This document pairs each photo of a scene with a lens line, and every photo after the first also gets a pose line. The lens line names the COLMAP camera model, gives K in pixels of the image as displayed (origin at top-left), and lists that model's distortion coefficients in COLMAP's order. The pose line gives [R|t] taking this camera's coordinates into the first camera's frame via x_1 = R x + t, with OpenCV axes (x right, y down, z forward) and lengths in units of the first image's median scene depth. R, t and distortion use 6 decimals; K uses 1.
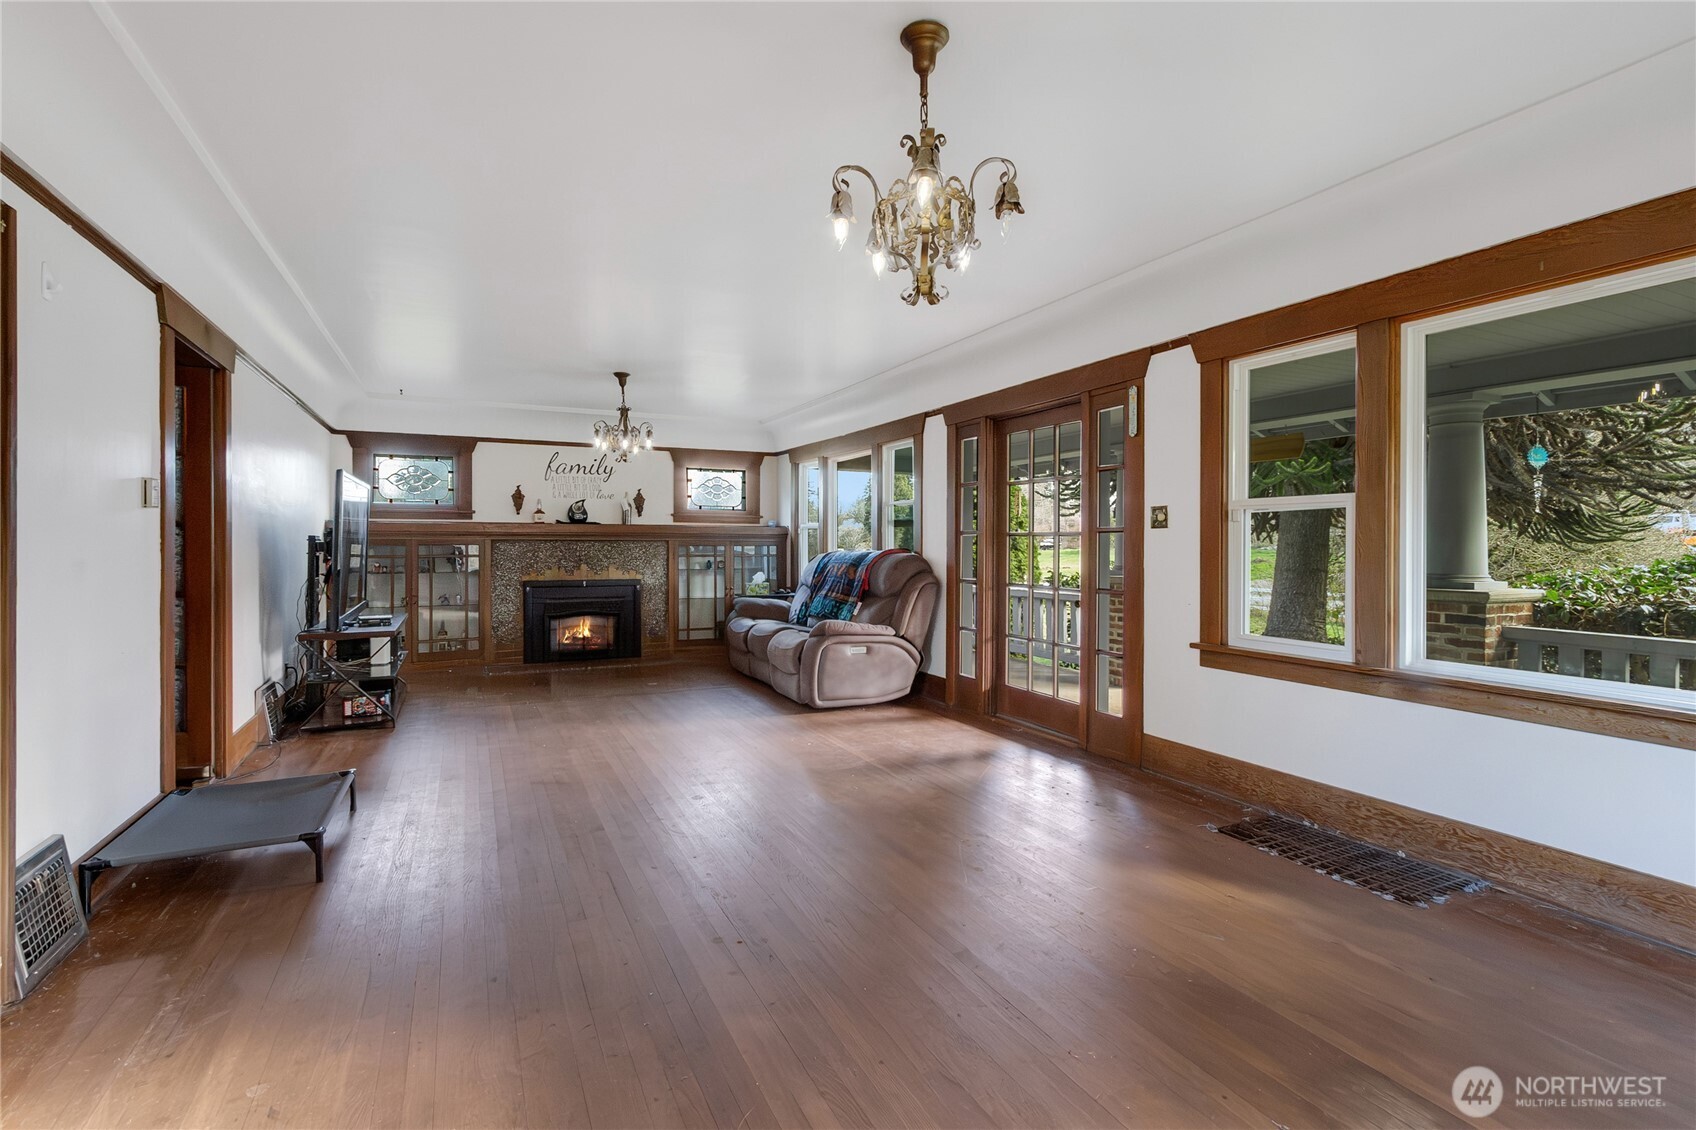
lens RADIAL K [[781.1, 0, 830.4], [0, 781.1, 542.3], [0, 0, 1]] dist [0.001456, 0.000050]
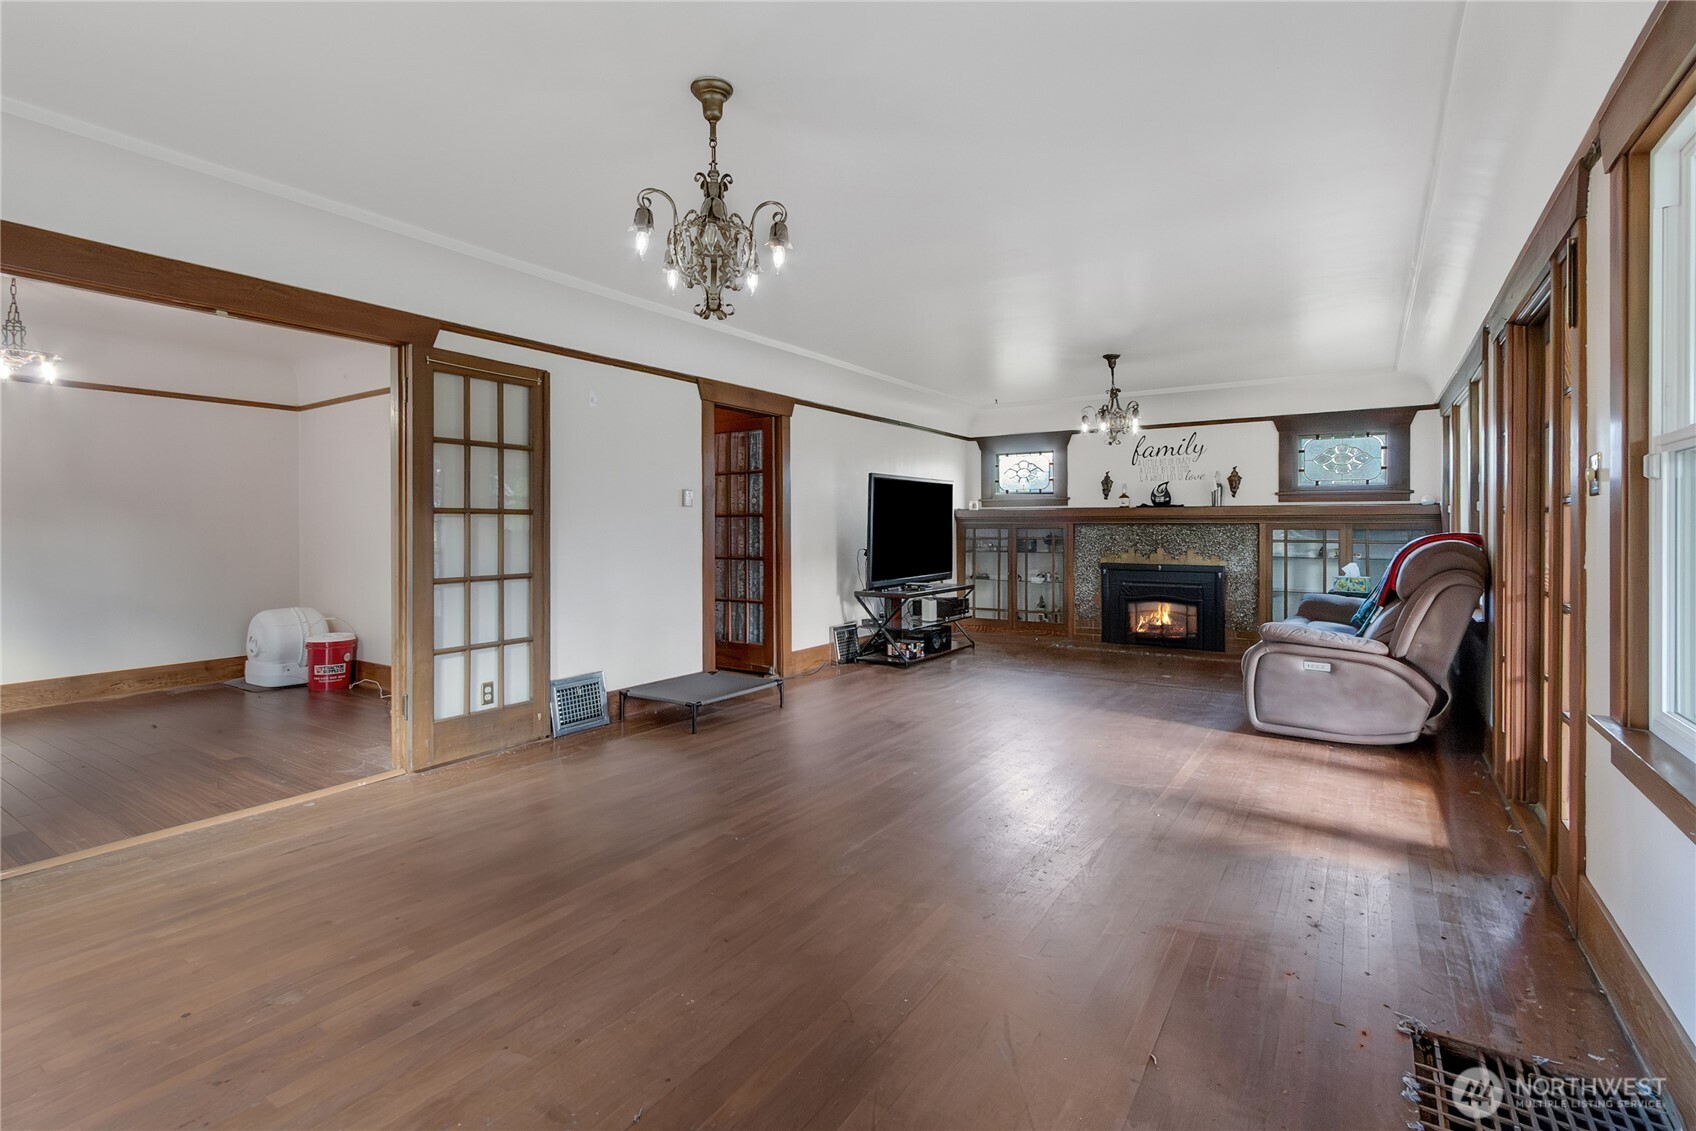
lens RADIAL K [[781.1, 0, 830.4], [0, 781.1, 542.8], [0, 0, 1]] dist [0.001456, 0.000050]
pose [[0.513692, 0.015665, -0.857832, 0.321232], [0.002431, 0.999803, 0.019713, 0.000806], [0.857971, -0.012212, 0.513552, 0.147078]]
